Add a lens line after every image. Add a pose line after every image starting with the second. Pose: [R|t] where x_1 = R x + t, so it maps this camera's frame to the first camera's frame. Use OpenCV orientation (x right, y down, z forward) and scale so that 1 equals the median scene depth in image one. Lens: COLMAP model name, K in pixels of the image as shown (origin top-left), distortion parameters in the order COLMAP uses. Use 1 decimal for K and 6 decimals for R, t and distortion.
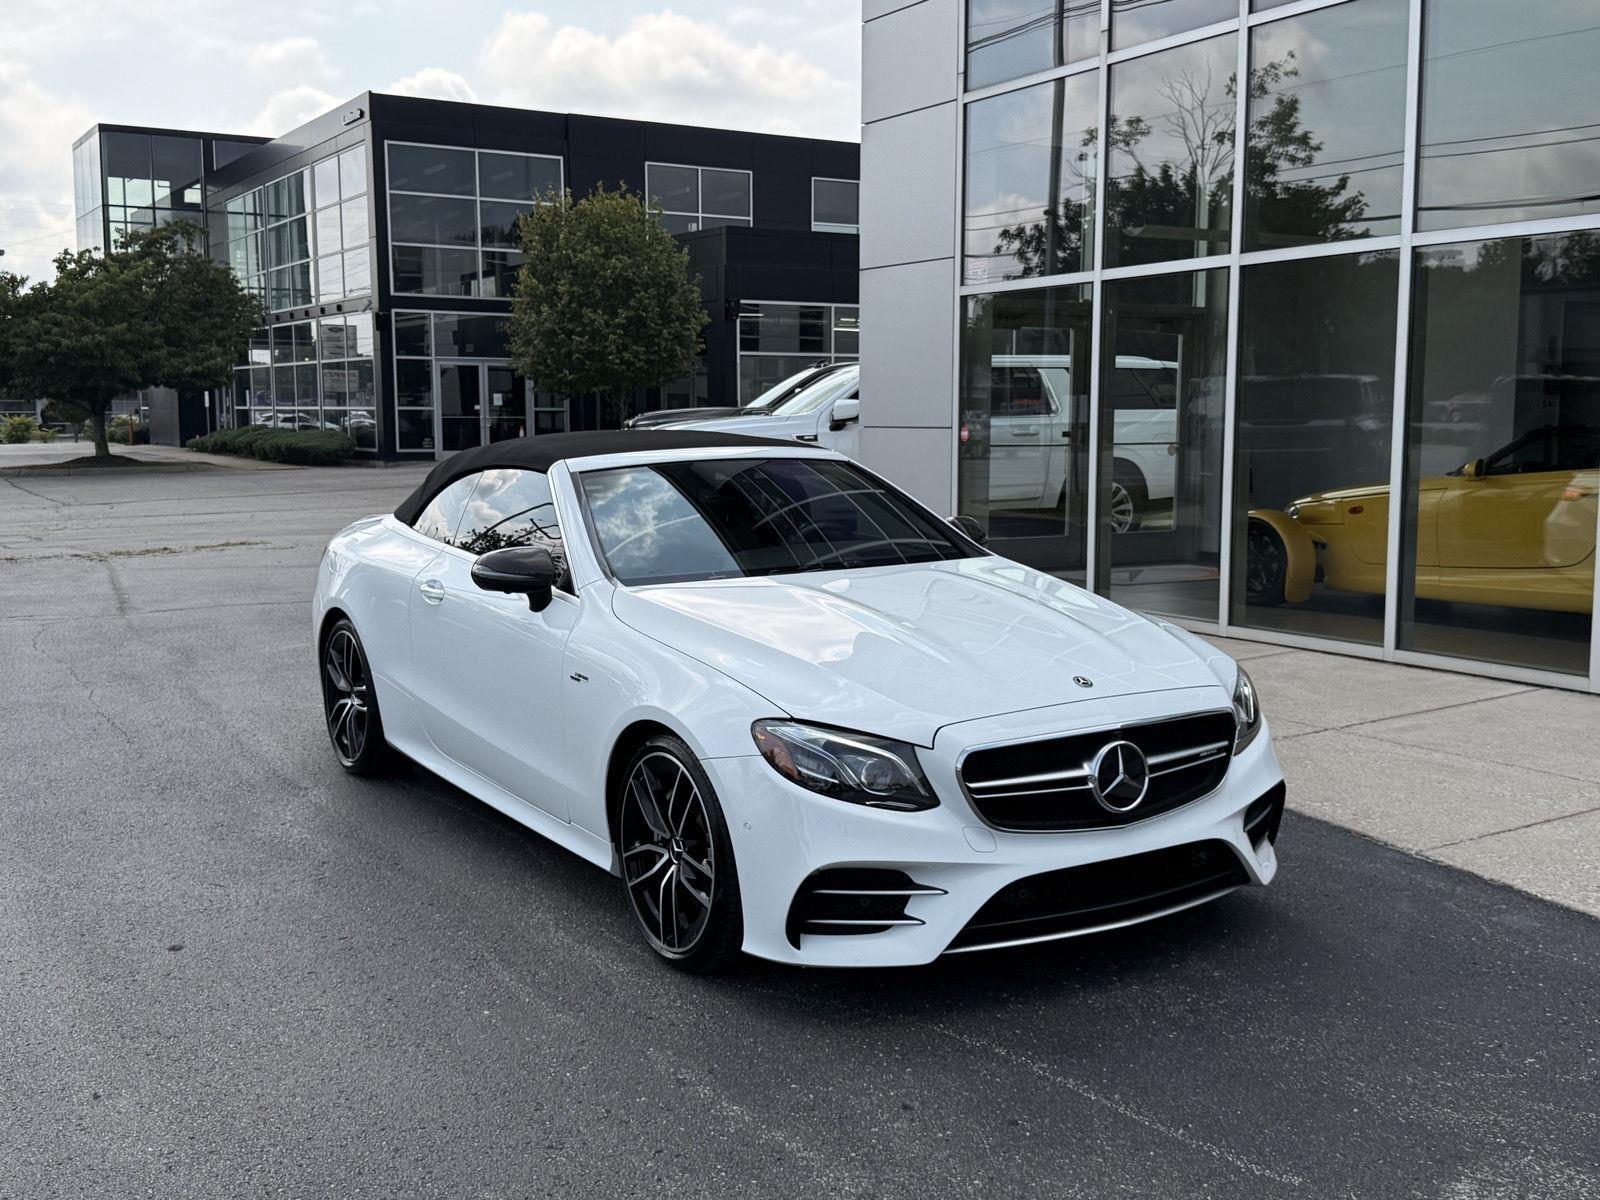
lens RADIAL K [[1674.5, 0, 800.0], [0, 1674.5, 600.0], [0, 0, 1]] dist [0.205314, -0.482823]
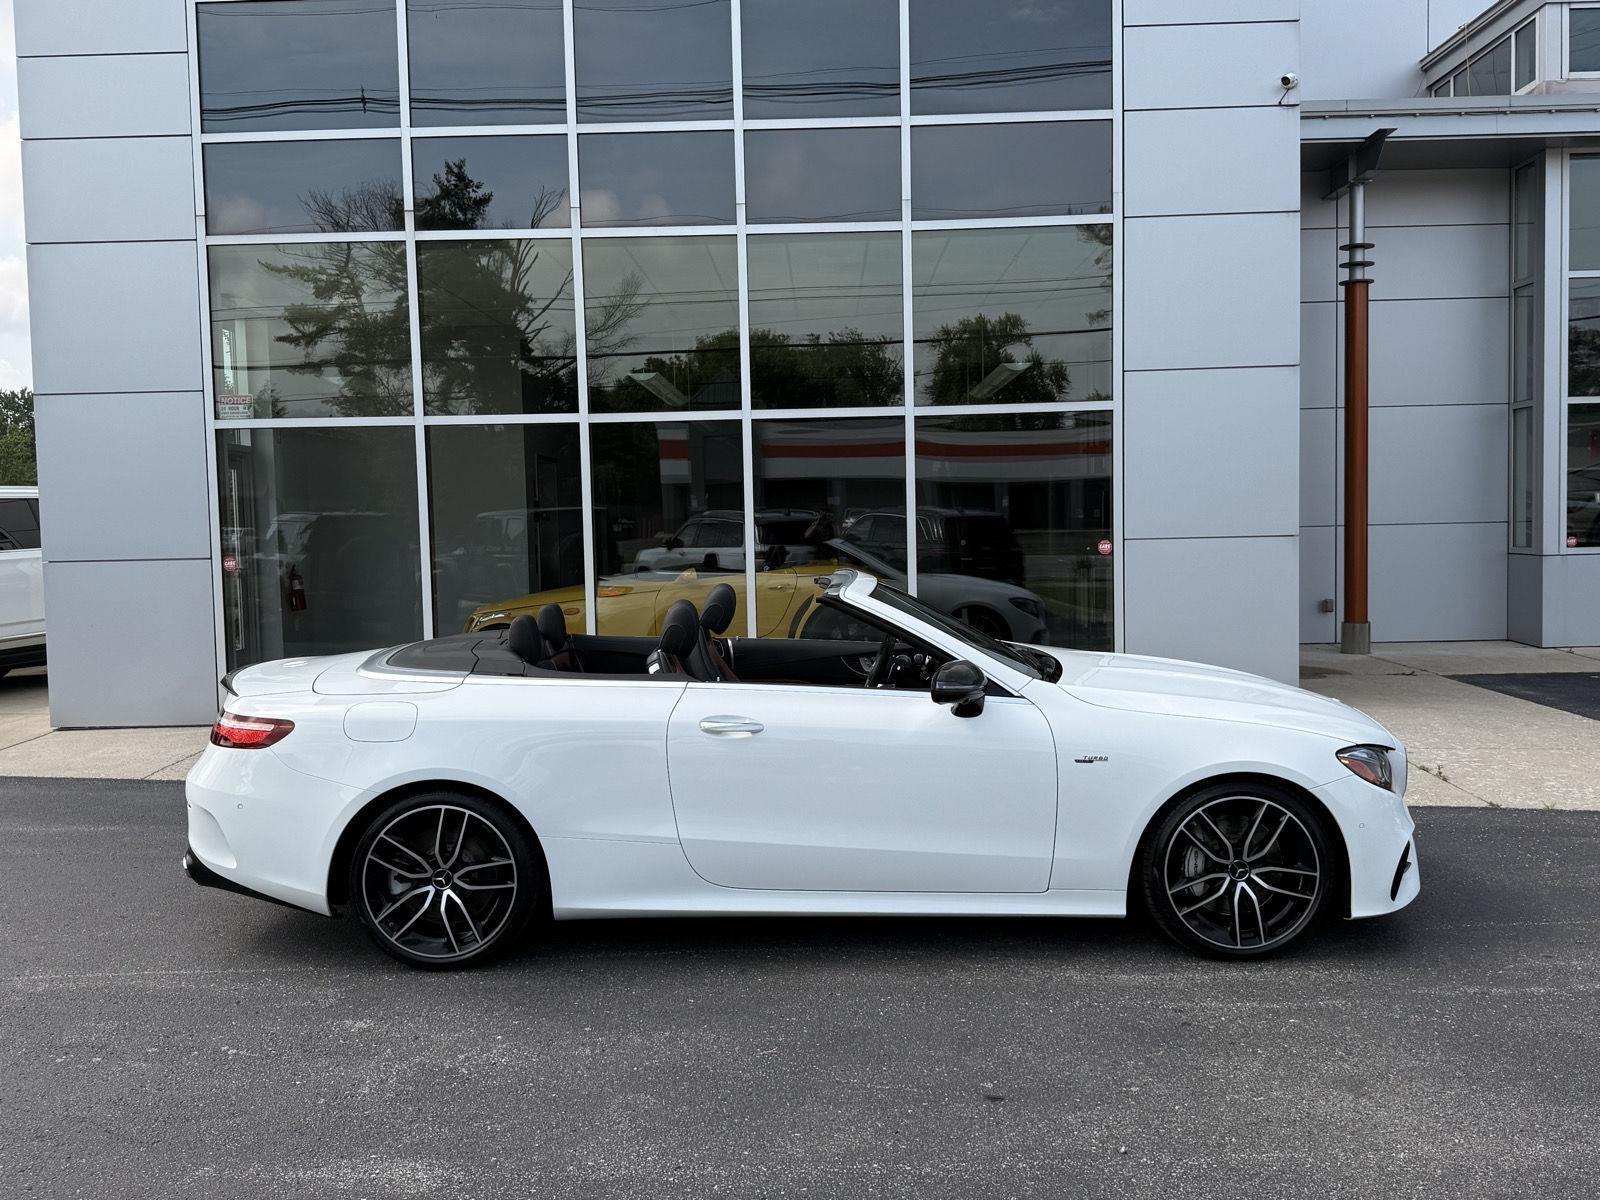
lens RADIAL K [[1399.1, 0, 800.0], [0, 1399.1, 600.0], [0, 0, 1]] dist [0.129430, -0.243405]
pose [[0.534511, -0.058536, 0.843132, -1.036615], [0.114495, 0.993417, -0.003616, -0.082592], [-0.837370, 0.098467, 0.537695, 0.604259]]
